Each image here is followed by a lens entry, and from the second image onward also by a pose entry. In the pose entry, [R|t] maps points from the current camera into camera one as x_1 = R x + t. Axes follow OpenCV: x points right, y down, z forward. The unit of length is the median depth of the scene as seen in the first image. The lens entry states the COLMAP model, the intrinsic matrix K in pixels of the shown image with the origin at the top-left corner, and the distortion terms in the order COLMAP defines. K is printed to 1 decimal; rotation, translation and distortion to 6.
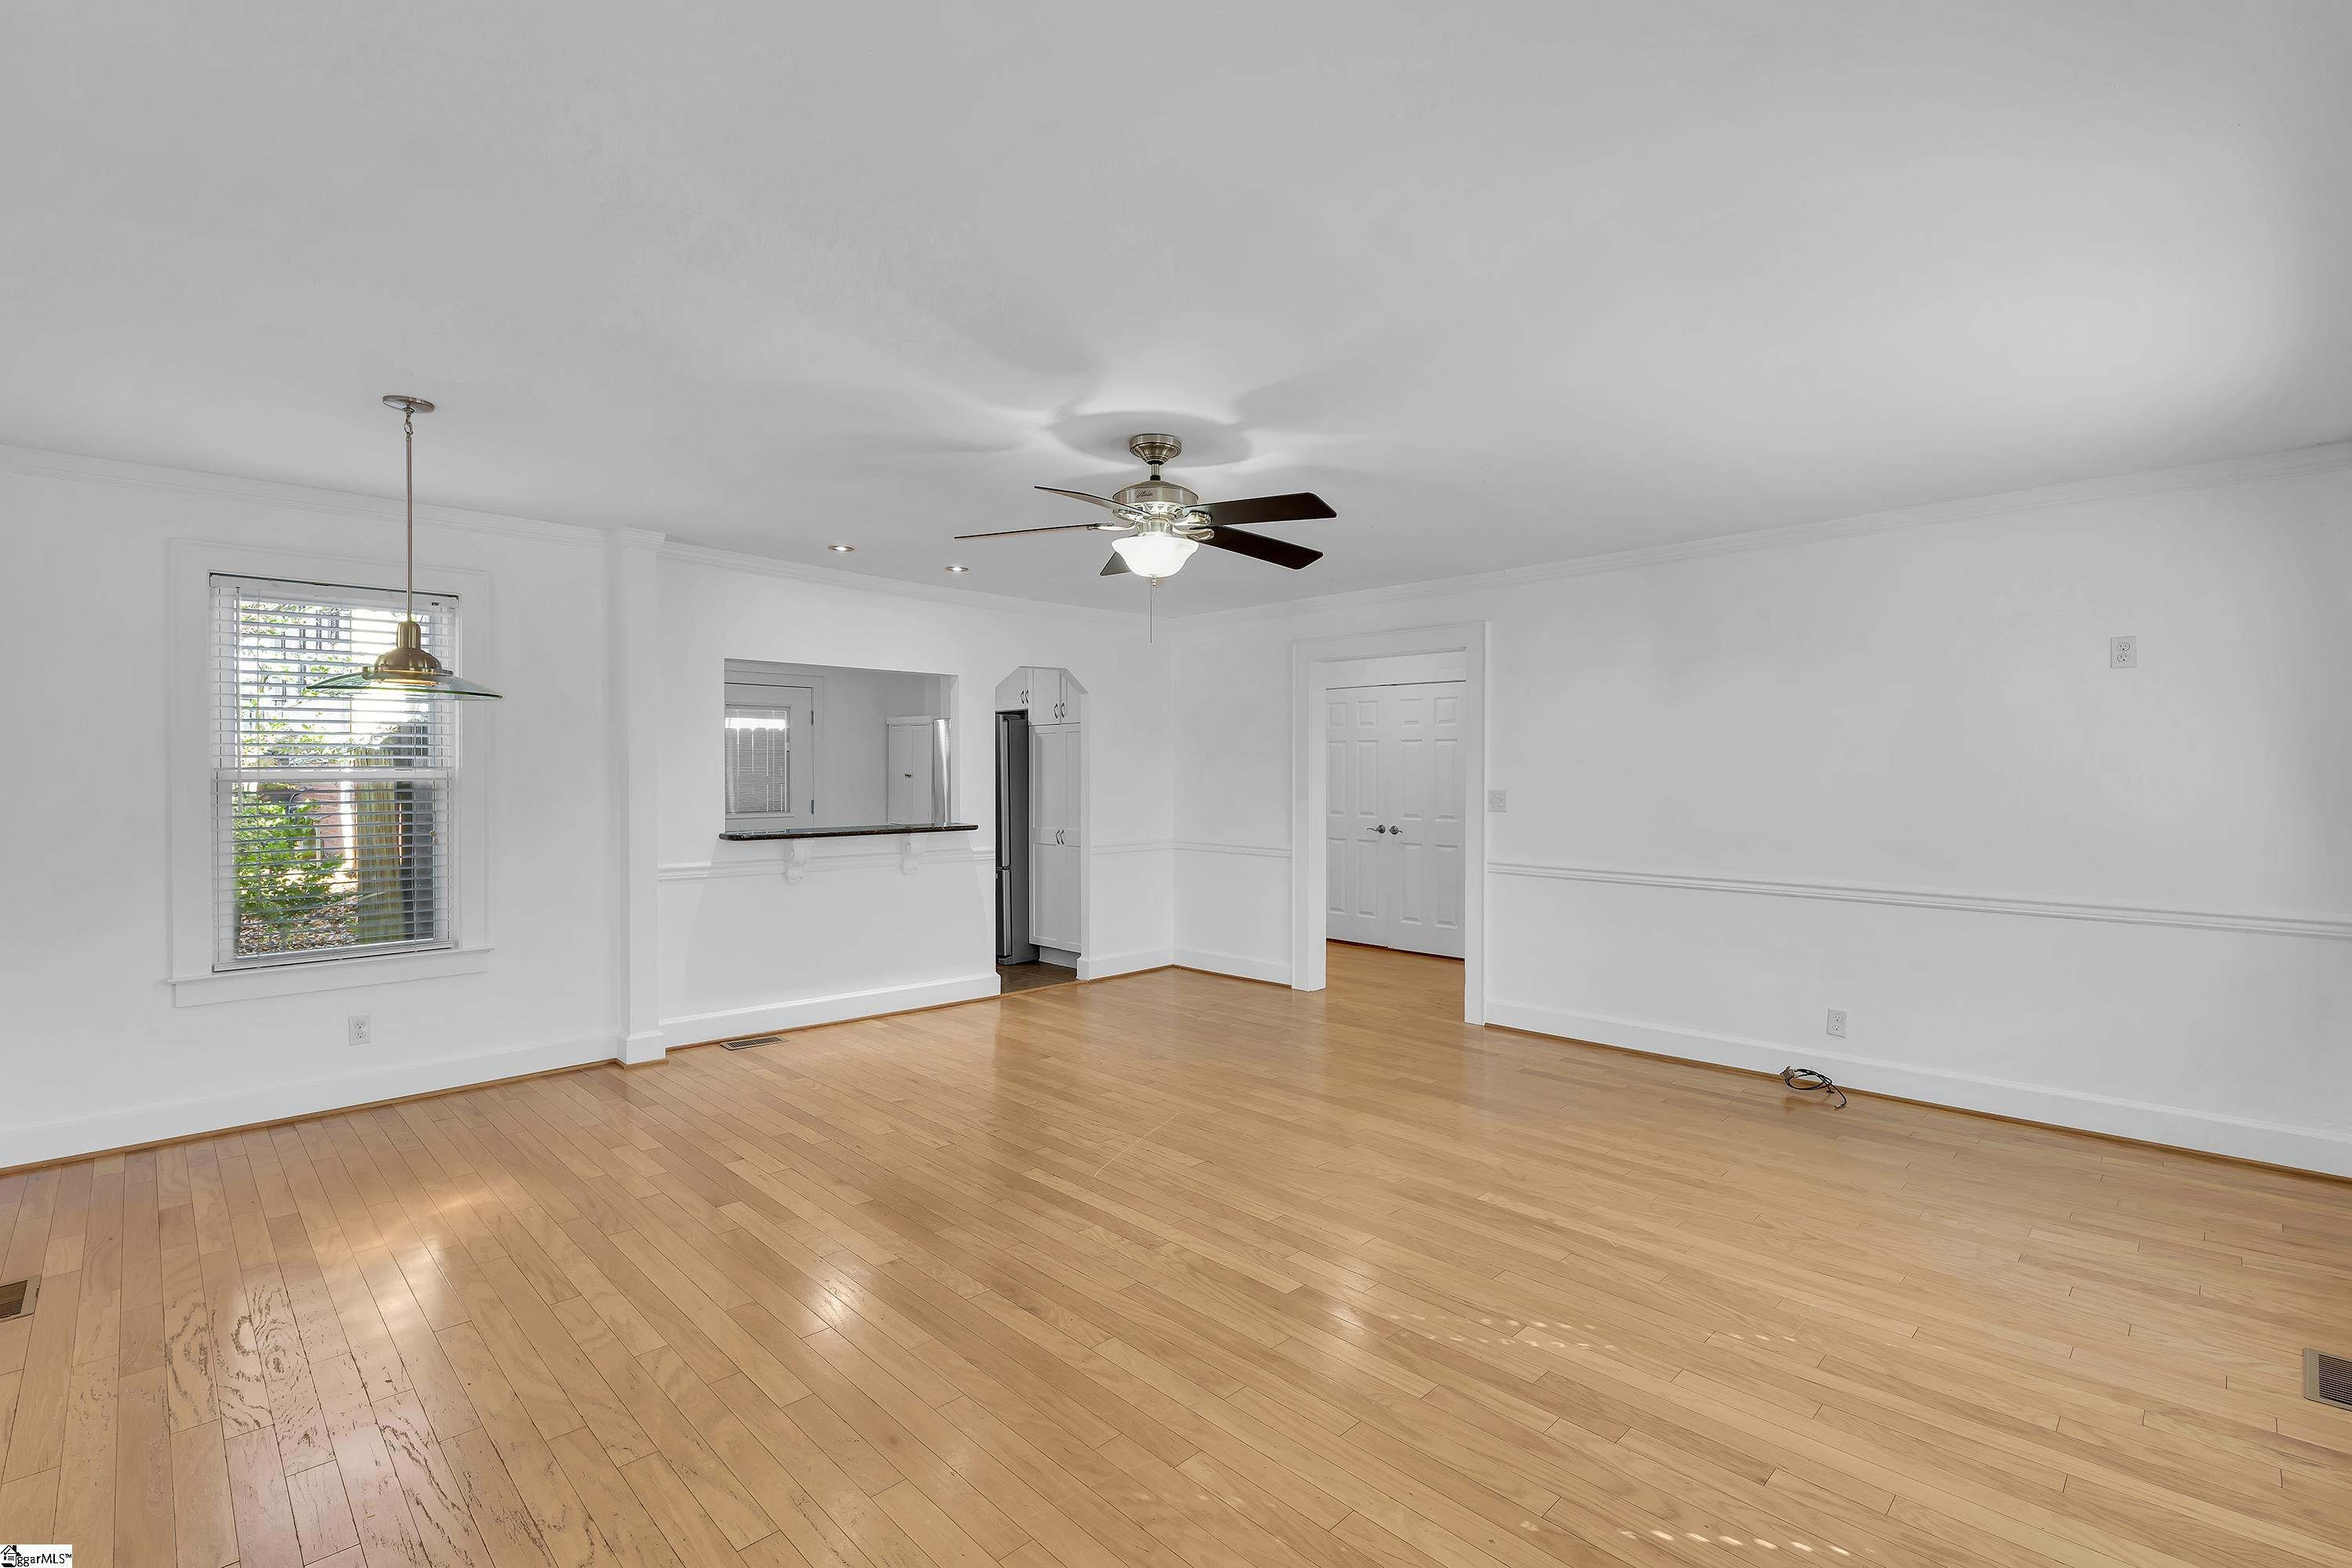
lens RADIAL K [[1055.2, 0, 1170.7], [0, 1055.2, 783.3], [0, 0, 1]] dist [-0.000324, 0.000105]
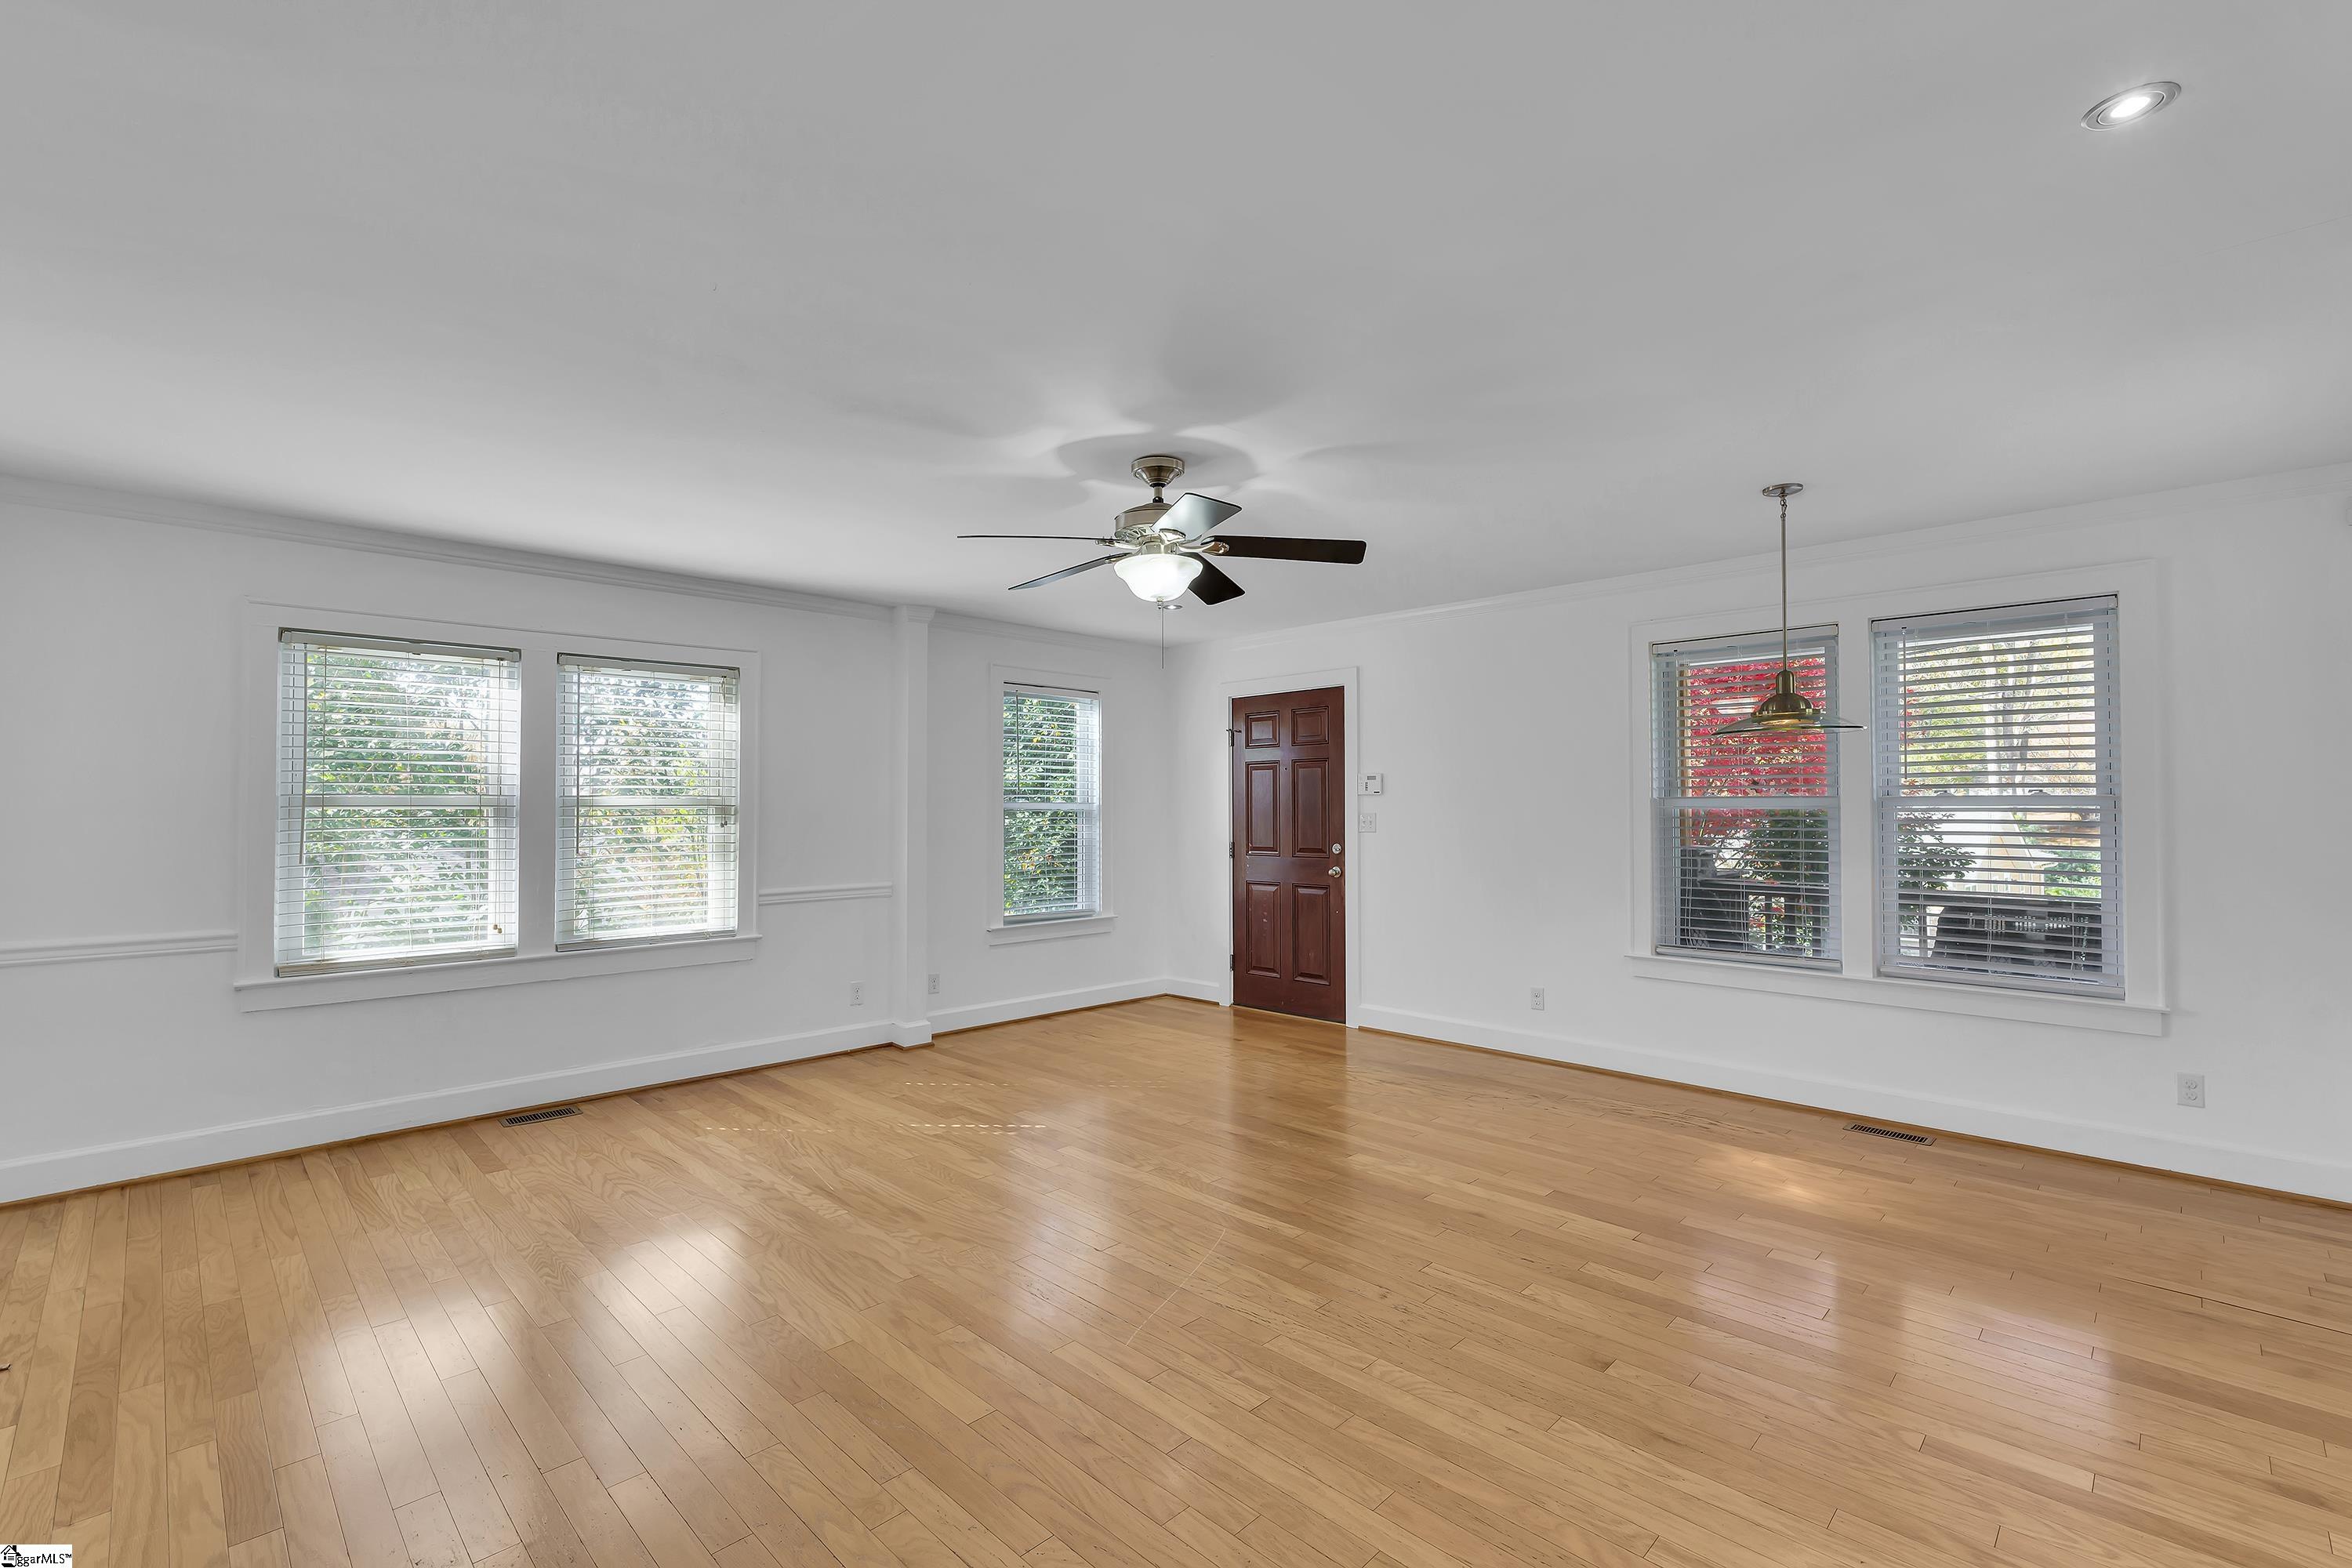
lens RADIAL K [[1034.8, 0, 1174.4], [0, 1034.8, 789.1], [0, 0, 1]] dist [-0.001197, 0.000225]
pose [[-0.999938, 0.001599, -0.011052, -0.018777], [0.001667, 0.999980, -0.006119, -0.013679], [0.011042, -0.006137, -0.999920, 2.017412]]
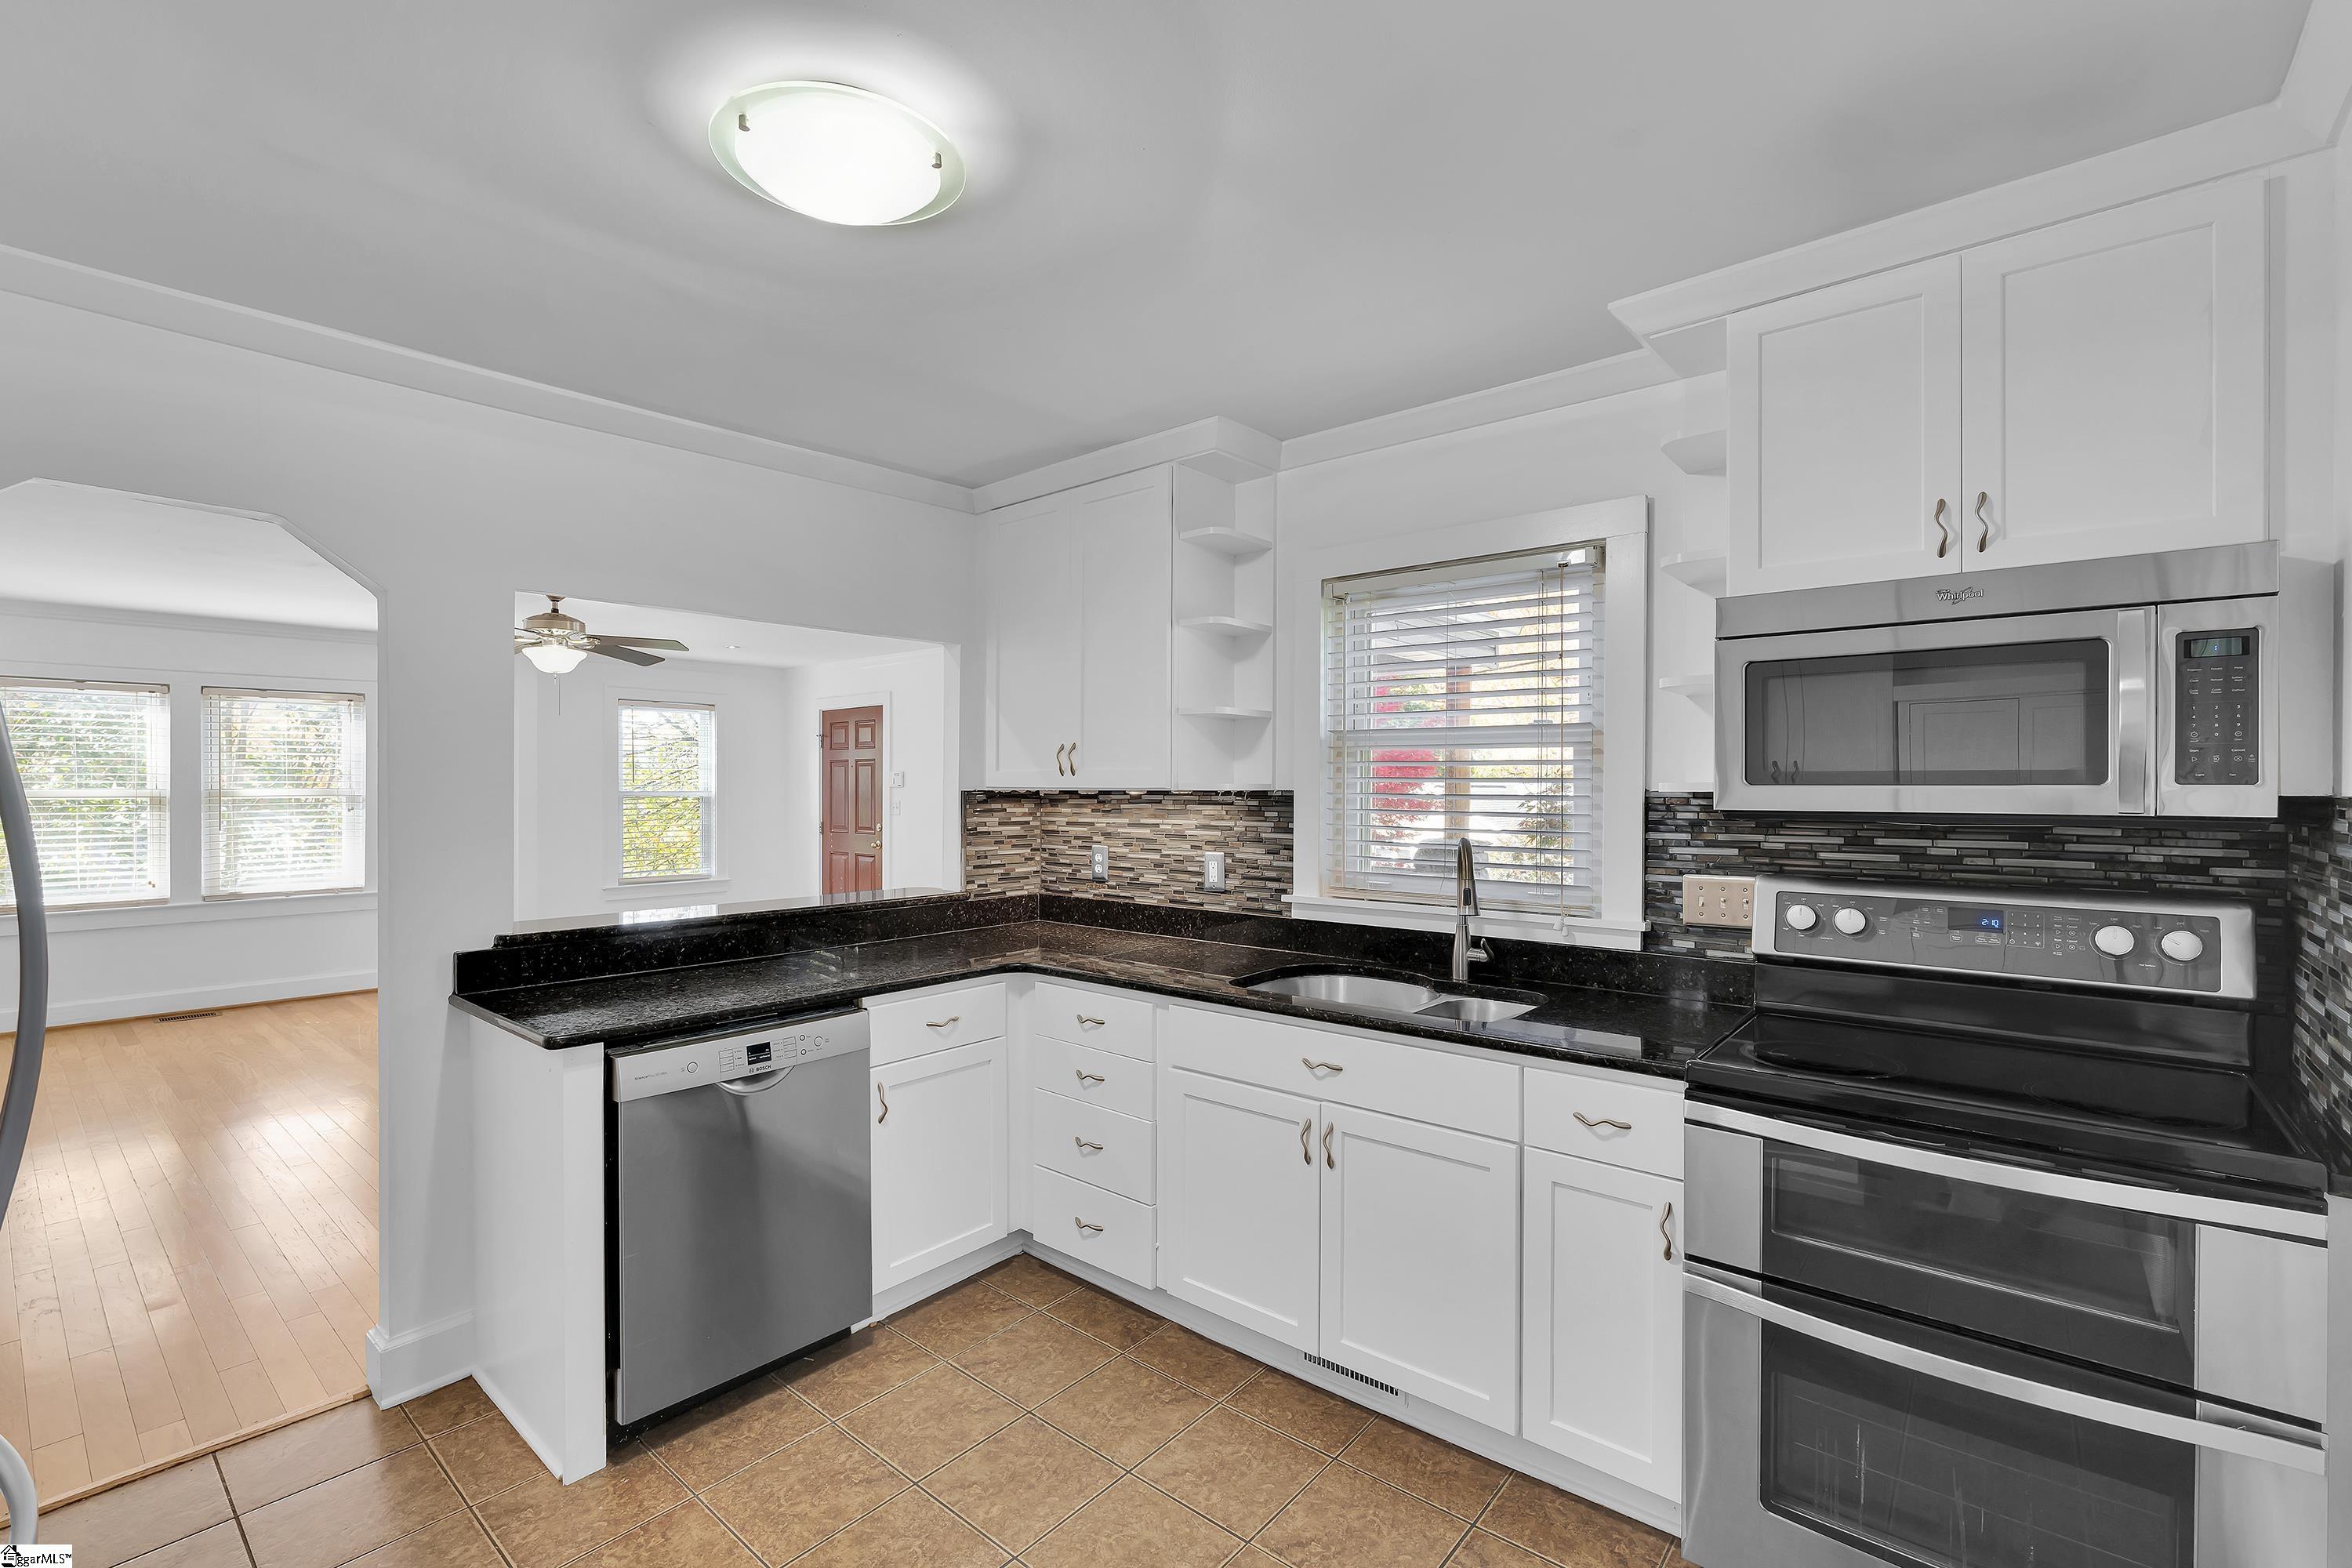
lens RADIAL K [[1022.7, 0, 1142.4], [0, 1022.7, 785.9], [0, 0, 1]] dist [0.000405, 0.000208]
pose [[-0.996087, -0.001577, -0.088363, -0.801098], [-0.002632, 0.999927, 0.011823, -0.049455], [0.088338, 0.012009, -0.996018, 2.689058]]
